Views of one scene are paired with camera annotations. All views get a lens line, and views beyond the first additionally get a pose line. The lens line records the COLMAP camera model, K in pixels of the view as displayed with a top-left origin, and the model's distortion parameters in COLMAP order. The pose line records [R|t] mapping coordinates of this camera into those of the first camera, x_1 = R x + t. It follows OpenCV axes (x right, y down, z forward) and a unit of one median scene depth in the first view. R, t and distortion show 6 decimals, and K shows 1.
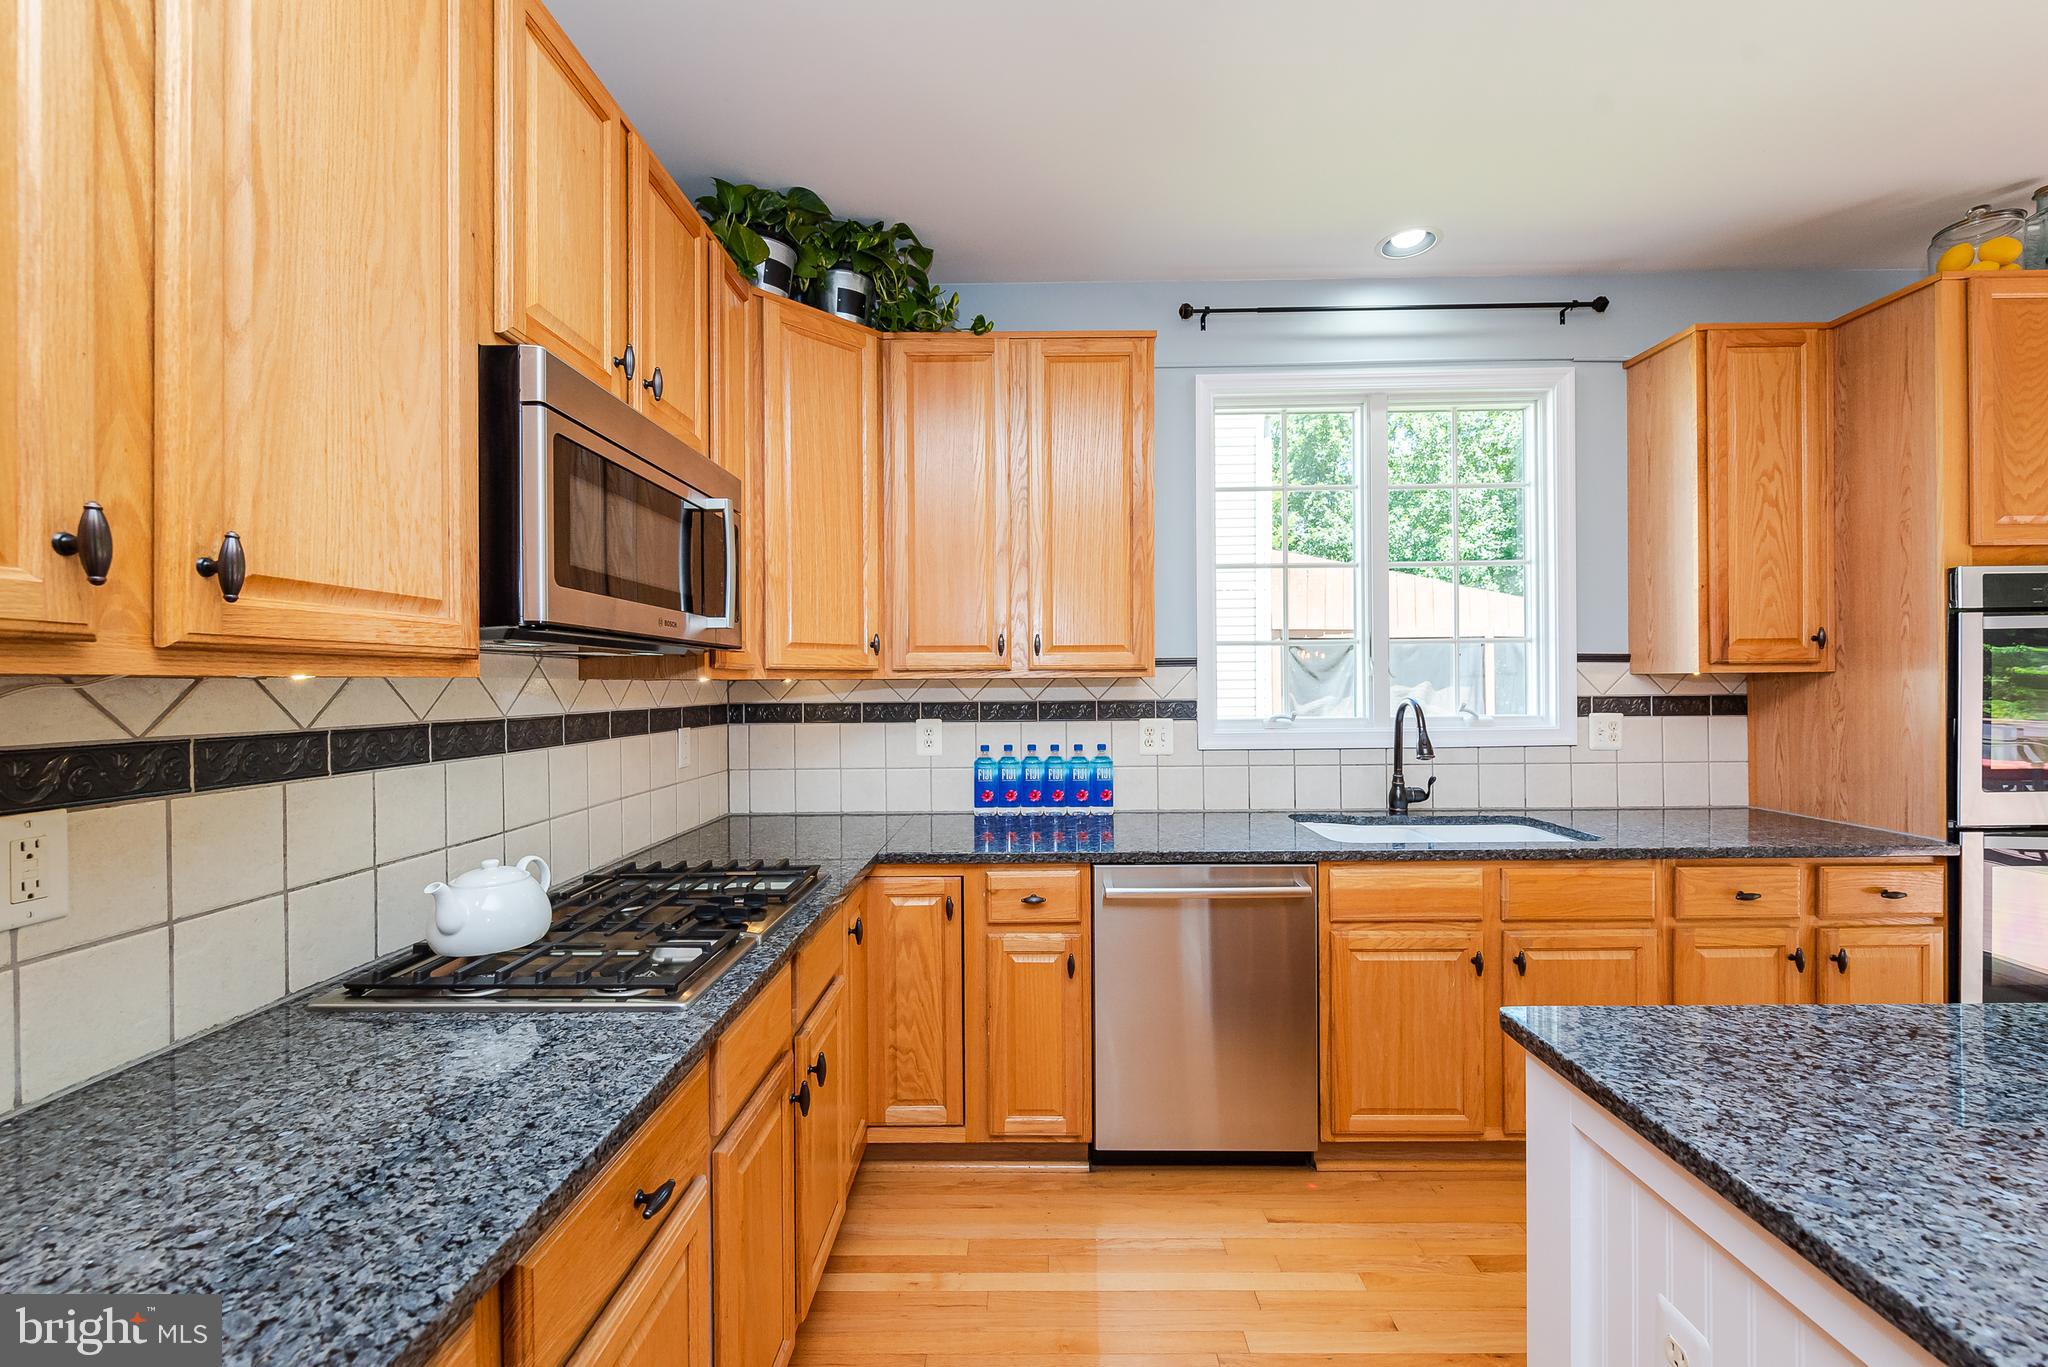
lens RADIAL K [[812.7, 0, 1039.9], [0, 812.7, 688.0], [0, 0, 1]] dist [0.003264, -0.002033]
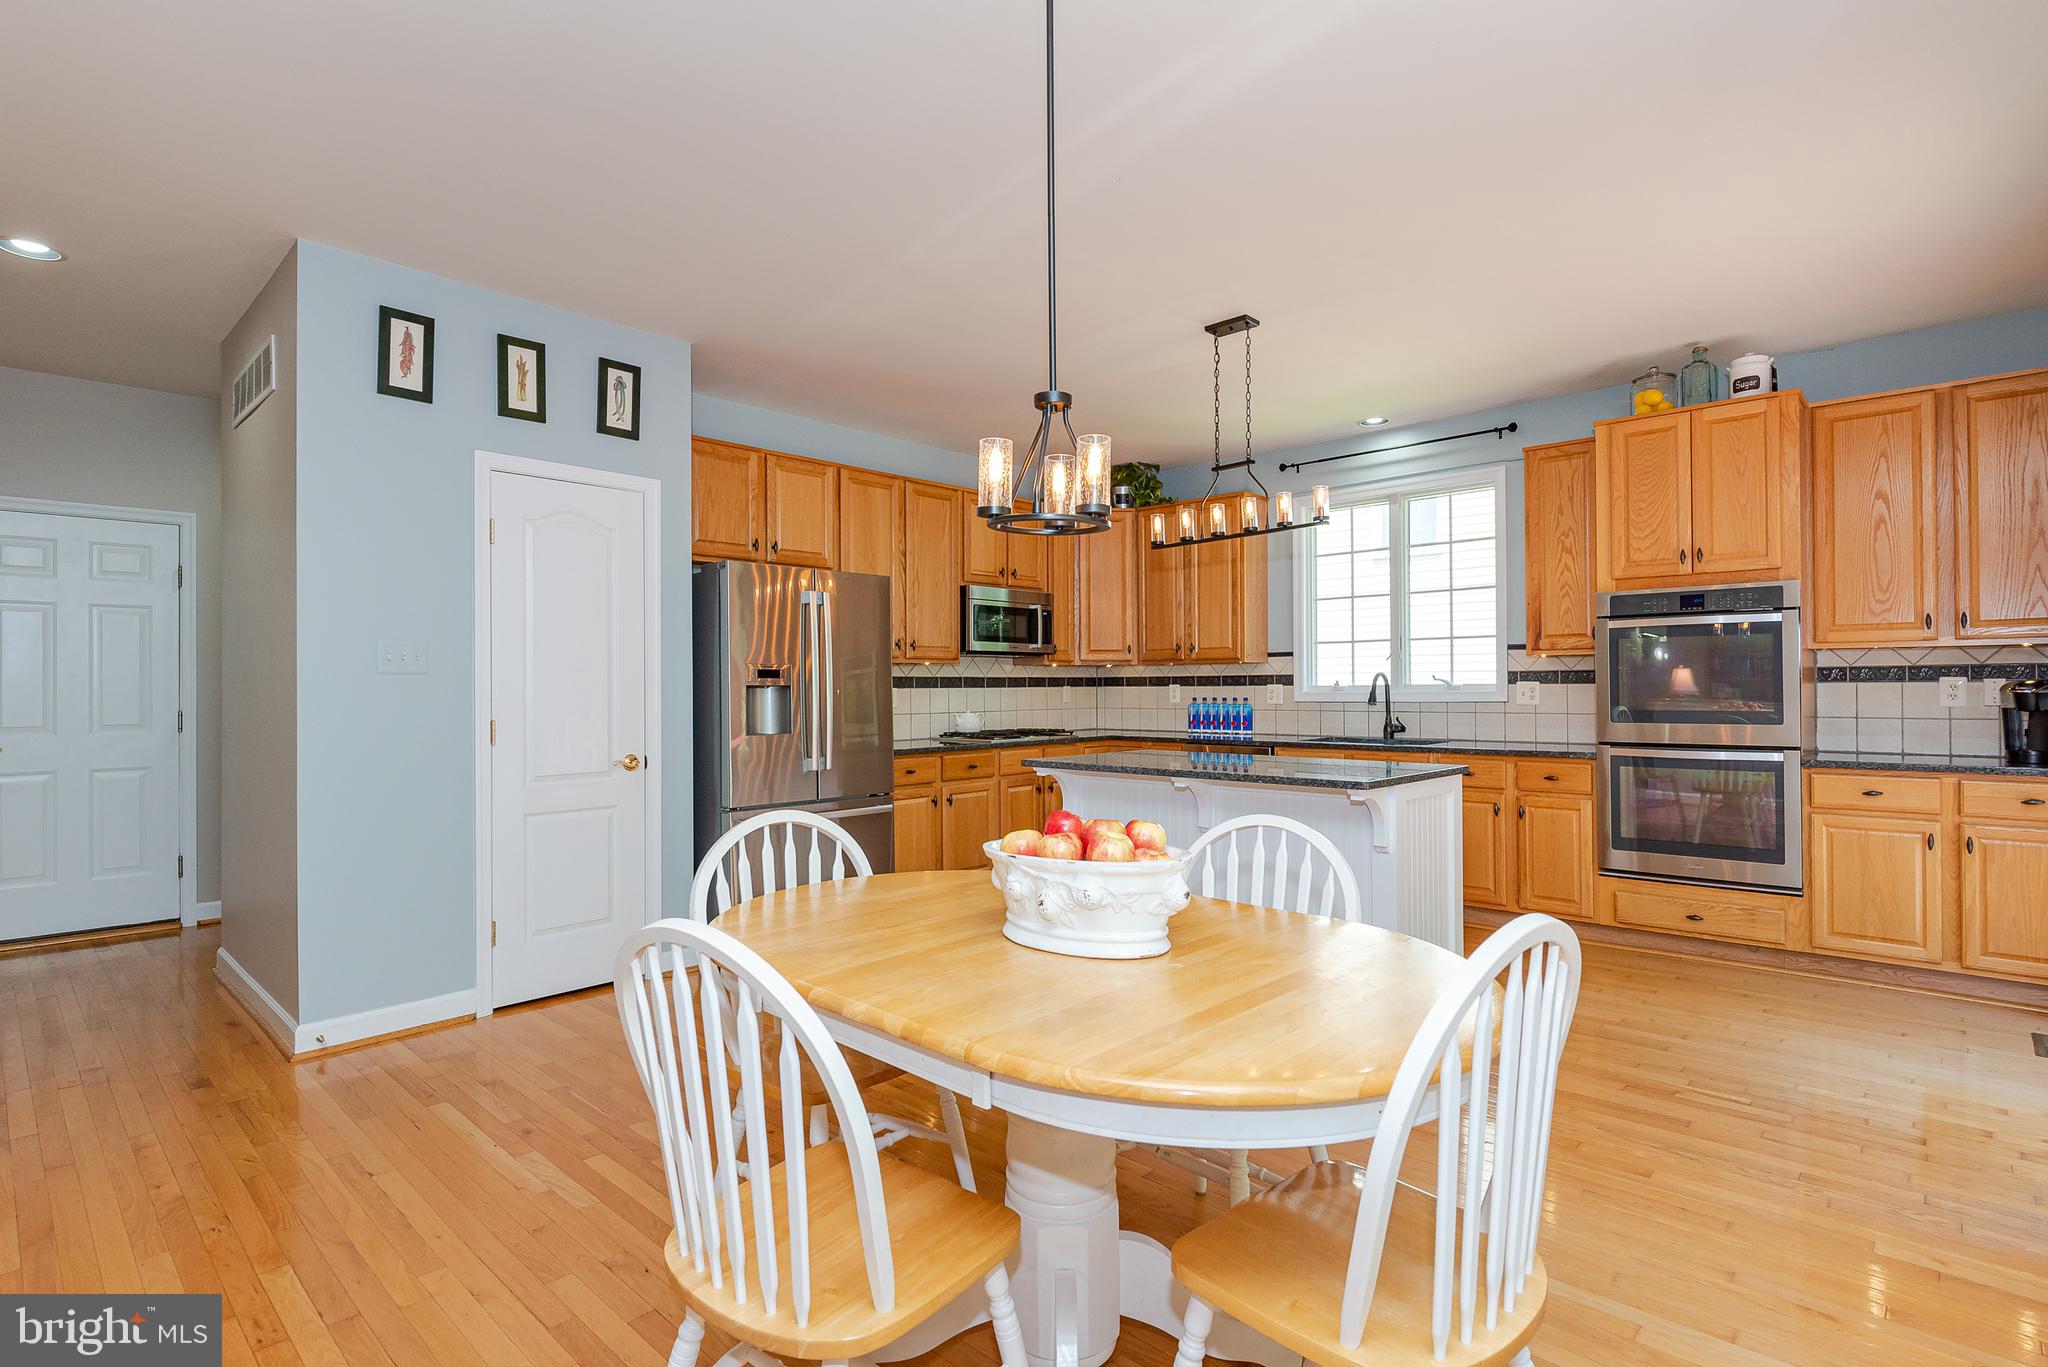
lens RADIAL K [[997.7, 0, 1056.3], [0, 997.7, 681.1], [0, 0, 1]] dist [-0.000362, -0.003962]
pose [[0.750936, -0.000130, -0.660375, 1.380081], [-0.001620, 0.999997, -0.002038, 0.038144], [0.660373, 0.002600, 0.750933, -1.134561]]
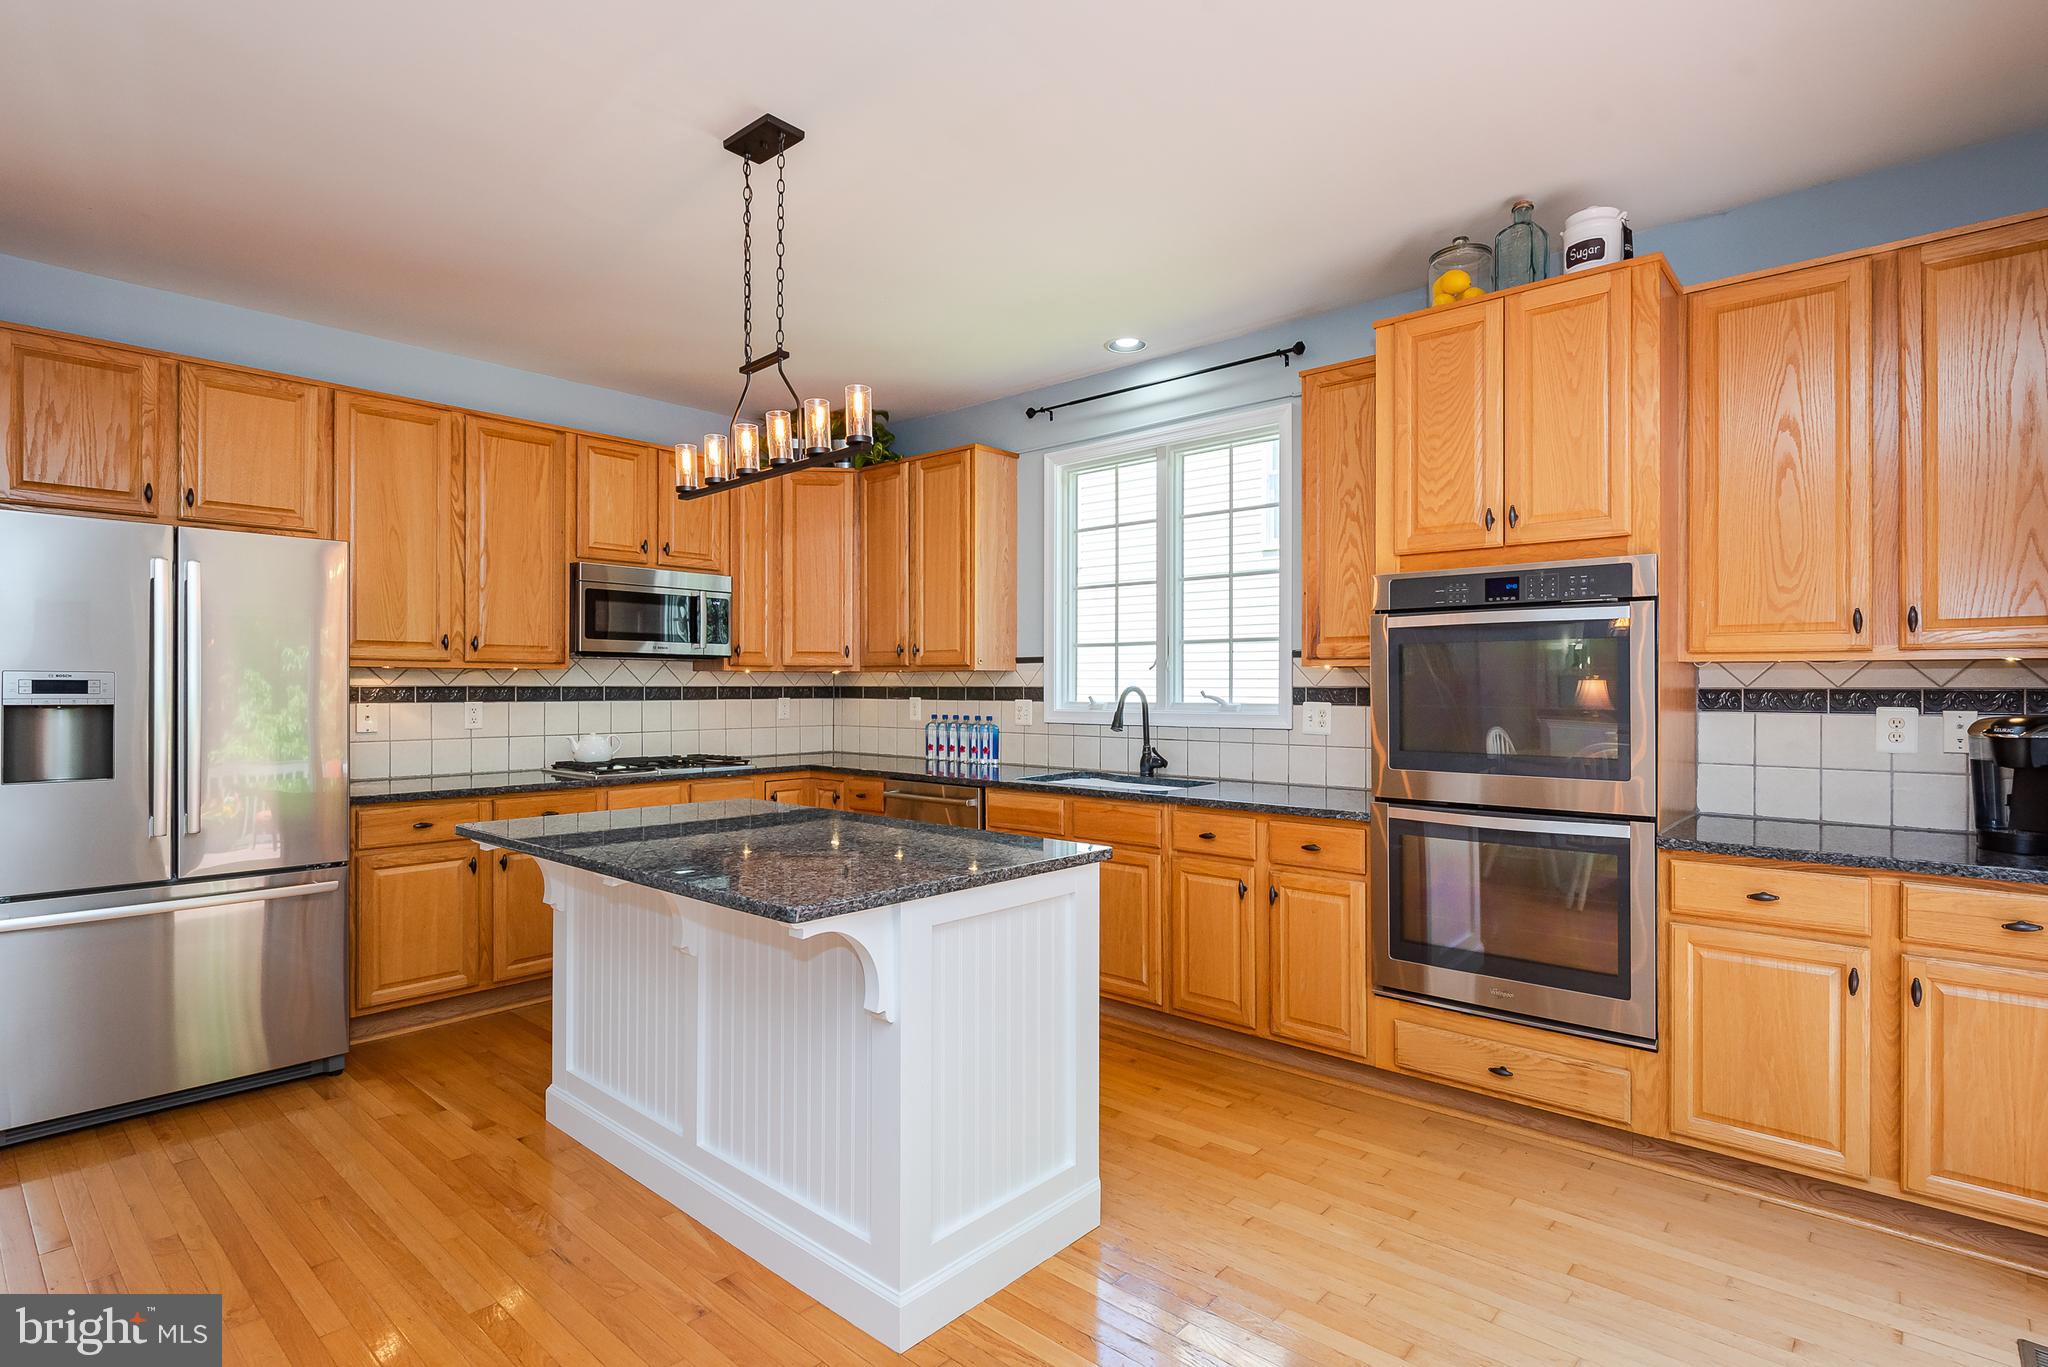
lens RADIAL K [[997.7, 0, 1042.8], [0, 997.7, 683.6], [0, 0, 1]] dist [-0.000362, -0.003962]
pose [[0.760694, 0.008364, -0.649057, 1.403698], [-0.010042, 0.999949, 0.001116, 0.008223], [0.649033, 0.005669, 0.760739, -0.330321]]
